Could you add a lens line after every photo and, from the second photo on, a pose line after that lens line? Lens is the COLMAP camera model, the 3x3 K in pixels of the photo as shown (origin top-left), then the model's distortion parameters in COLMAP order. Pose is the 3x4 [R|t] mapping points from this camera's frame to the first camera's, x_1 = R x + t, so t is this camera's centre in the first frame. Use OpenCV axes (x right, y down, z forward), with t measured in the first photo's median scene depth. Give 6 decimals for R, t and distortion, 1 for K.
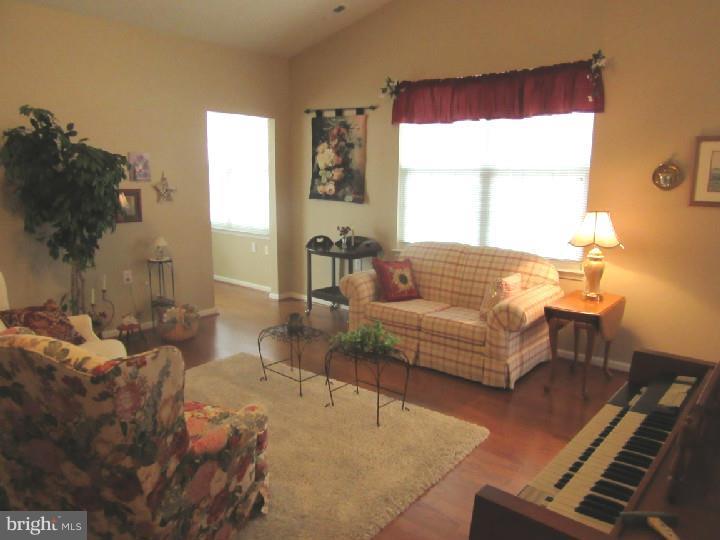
lens RADIAL K [[529.6, 0, 362.6], [0, 529.6, 269.3], [0, 0, 1]] dist [-0.038471, 0.003626]
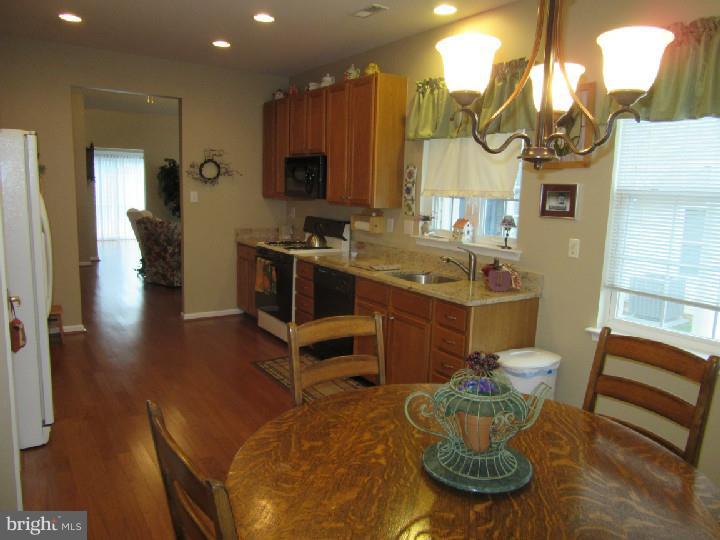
lens RADIAL K [[529.6, 0, 358.9], [0, 529.6, 270.6], [0, 0, 1]] dist [-0.038471, 0.003626]
pose [[0.957398, 0.064452, -0.281486, 1.070996], [-0.072093, 0.997255, -0.016862, 0.234884], [0.279627, 0.036437, 0.959417, -1.273272]]
